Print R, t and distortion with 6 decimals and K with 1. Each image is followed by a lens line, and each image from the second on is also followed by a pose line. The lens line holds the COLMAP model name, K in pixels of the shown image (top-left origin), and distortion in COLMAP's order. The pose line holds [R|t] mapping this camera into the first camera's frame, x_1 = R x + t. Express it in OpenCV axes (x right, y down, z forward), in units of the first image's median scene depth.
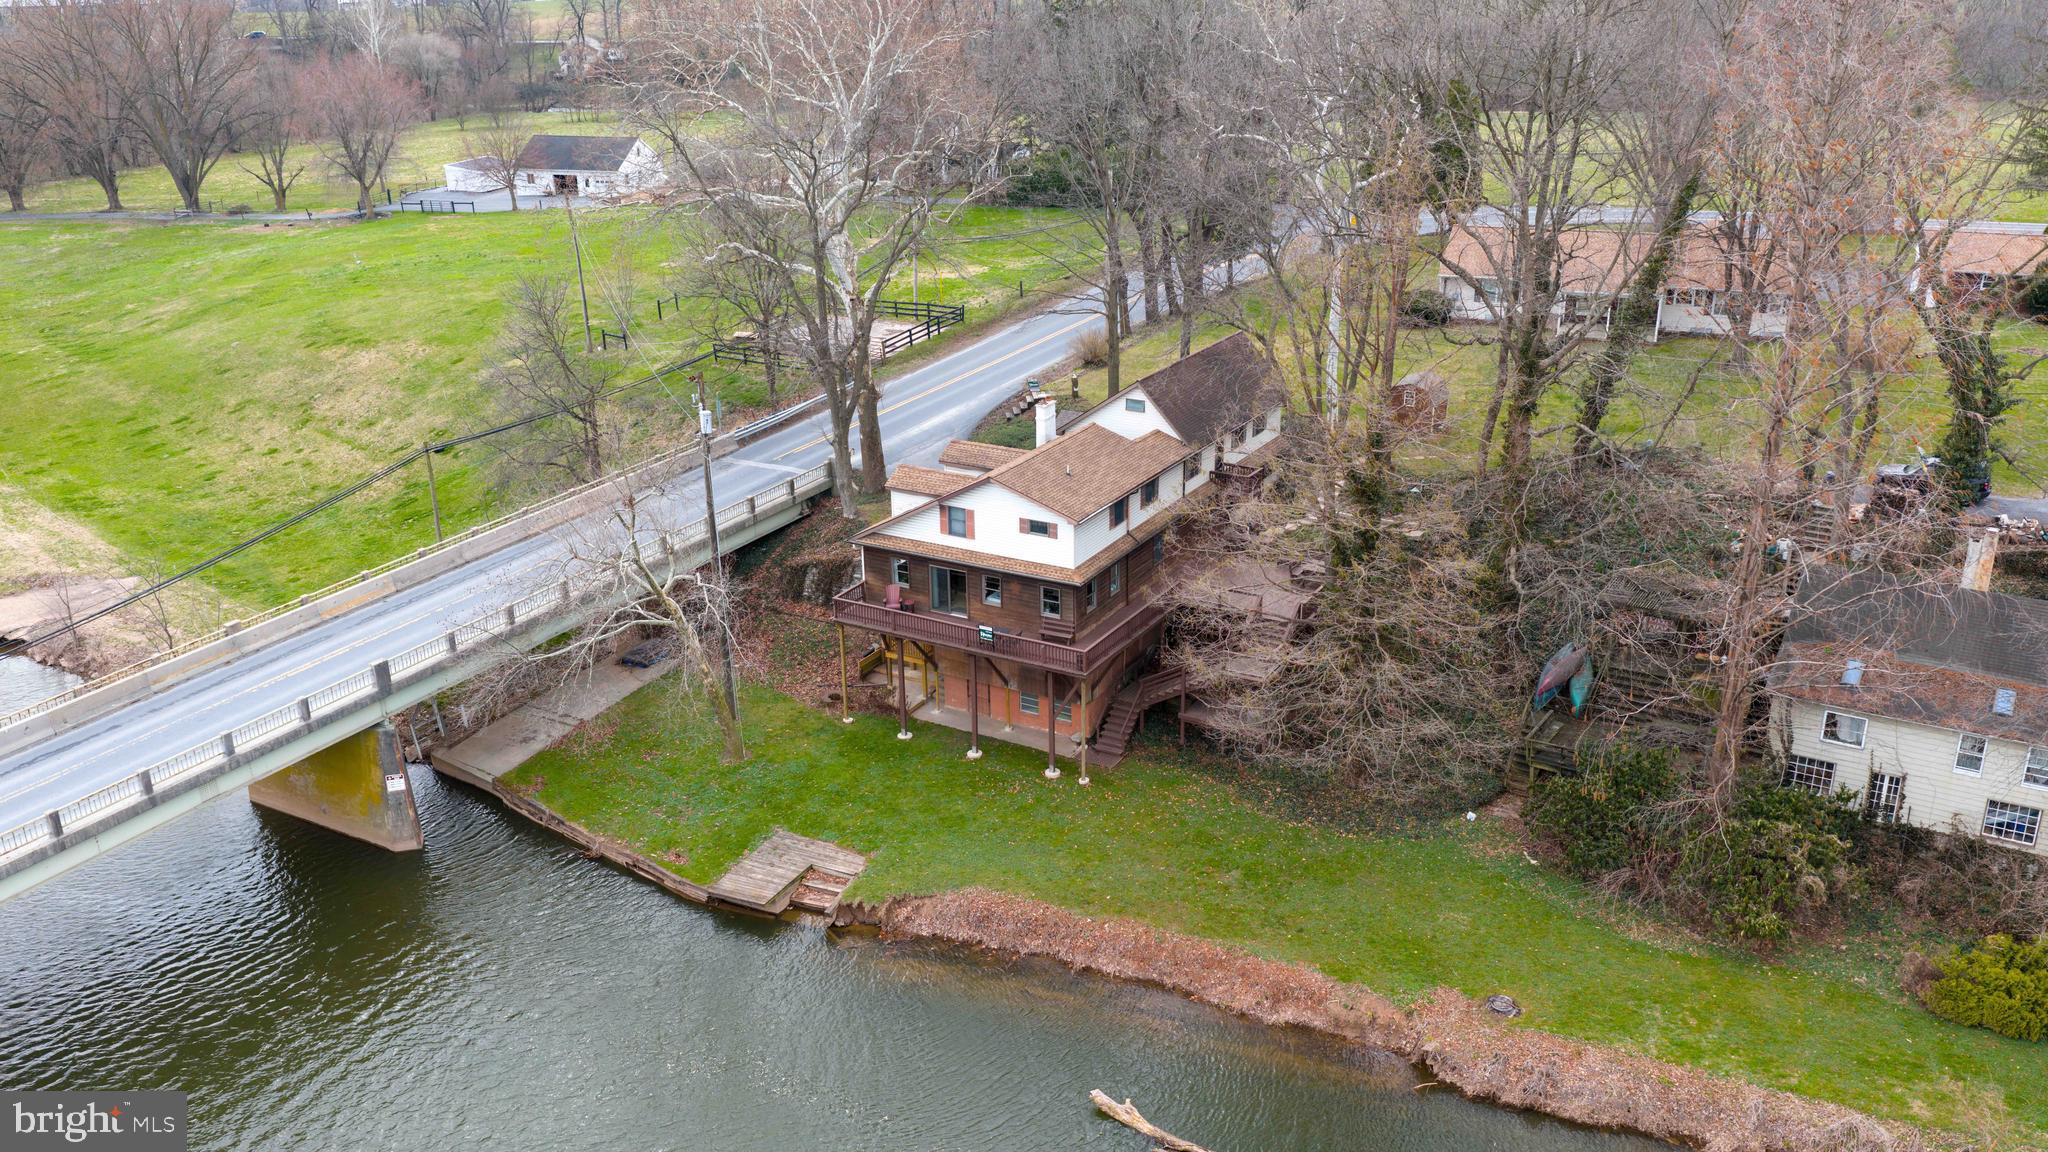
lens RADIAL K [[1666.8, 0, 1024.0], [0, 1666.8, 576.0], [0, 0, 1]] dist [0.072647, -0.156988]
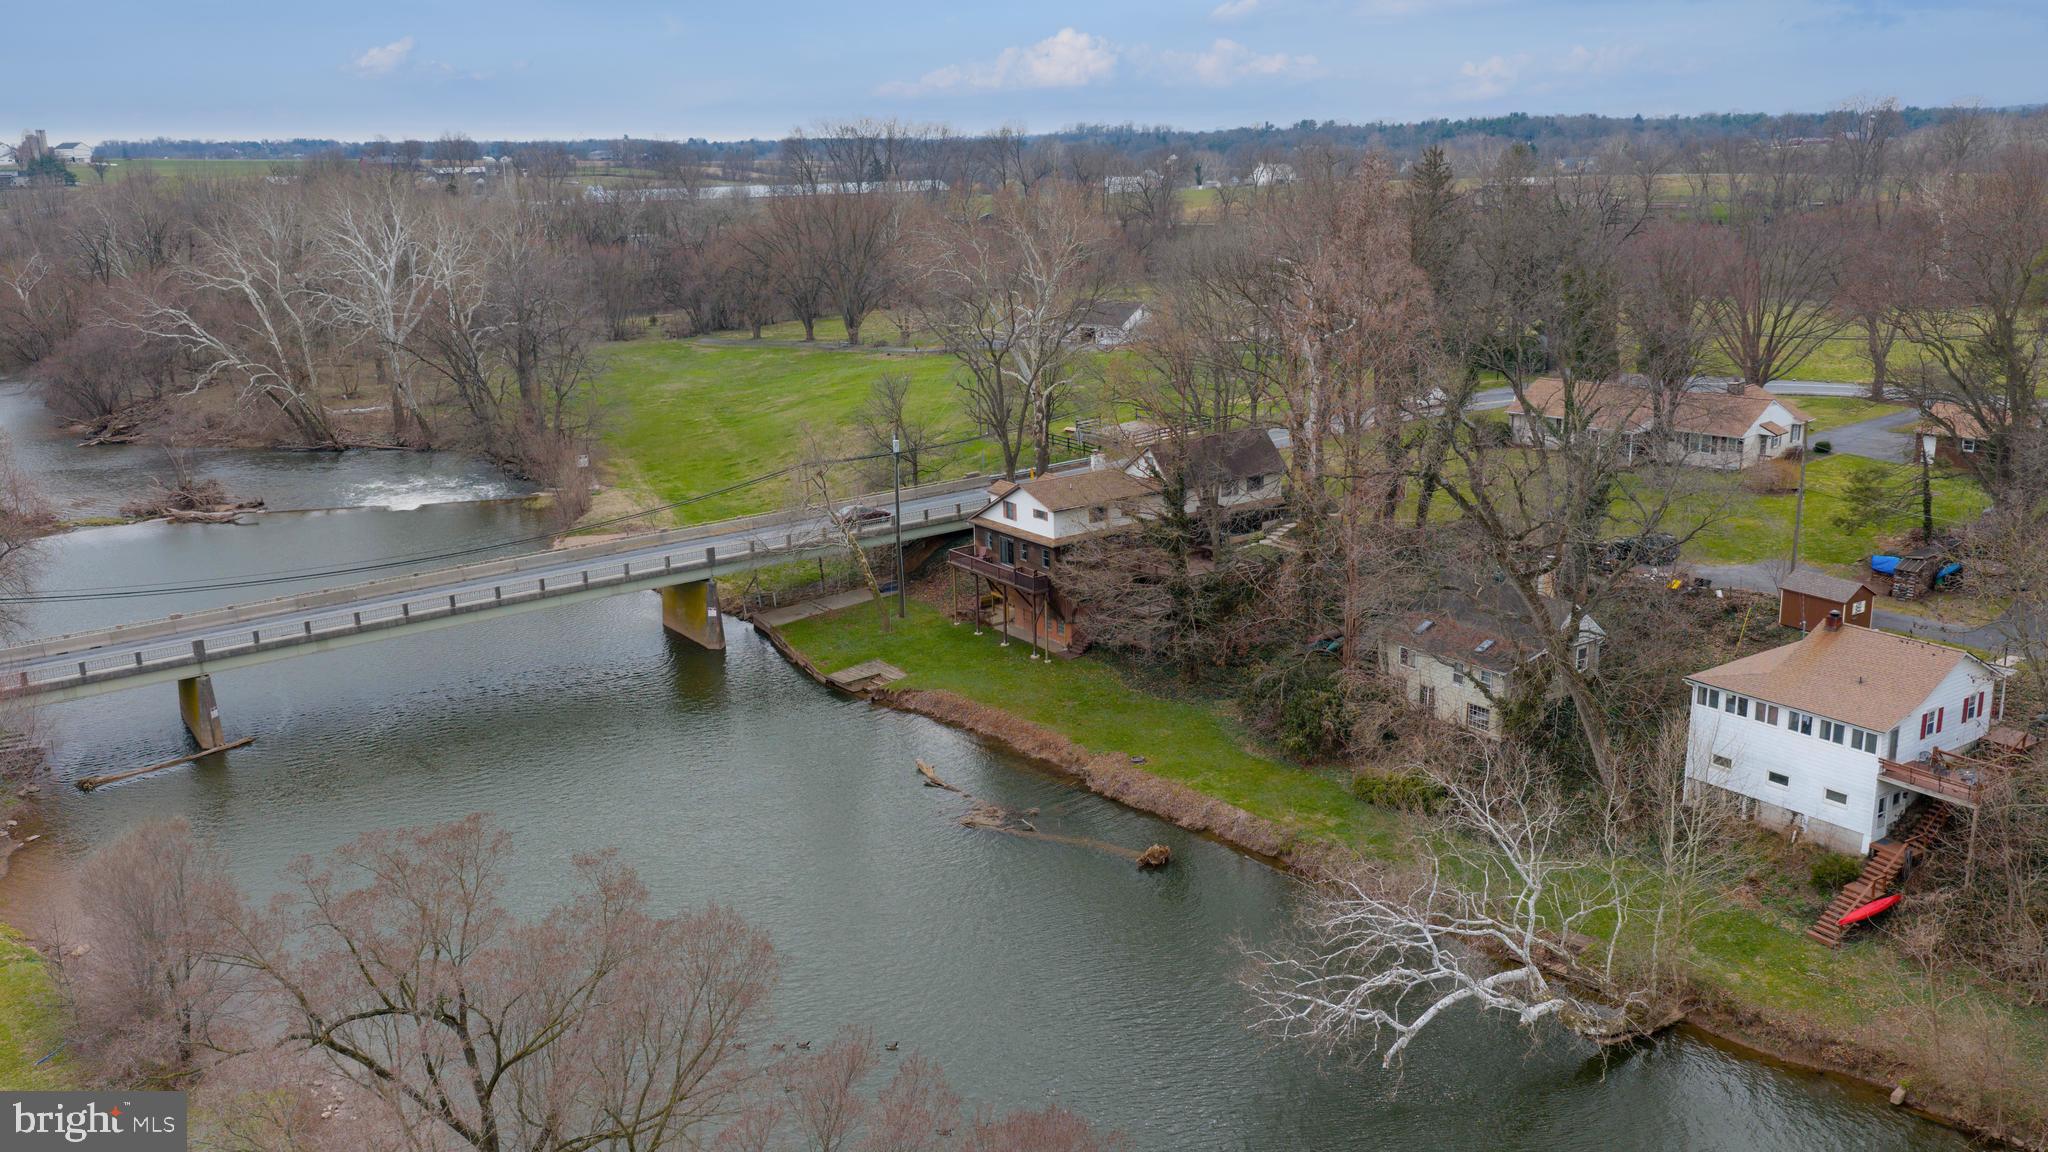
lens RADIAL K [[1666.8, 0, 1024.0], [0, 1666.8, 576.0], [0, 0, 1]] dist [0.072647, -0.156988]
pose [[0.904047, 0.099786, -0.415622, 0.722342], [-0.140051, 0.987843, -0.067465, 0.154635], [0.403837, 0.119200, 0.907032, -0.591698]]
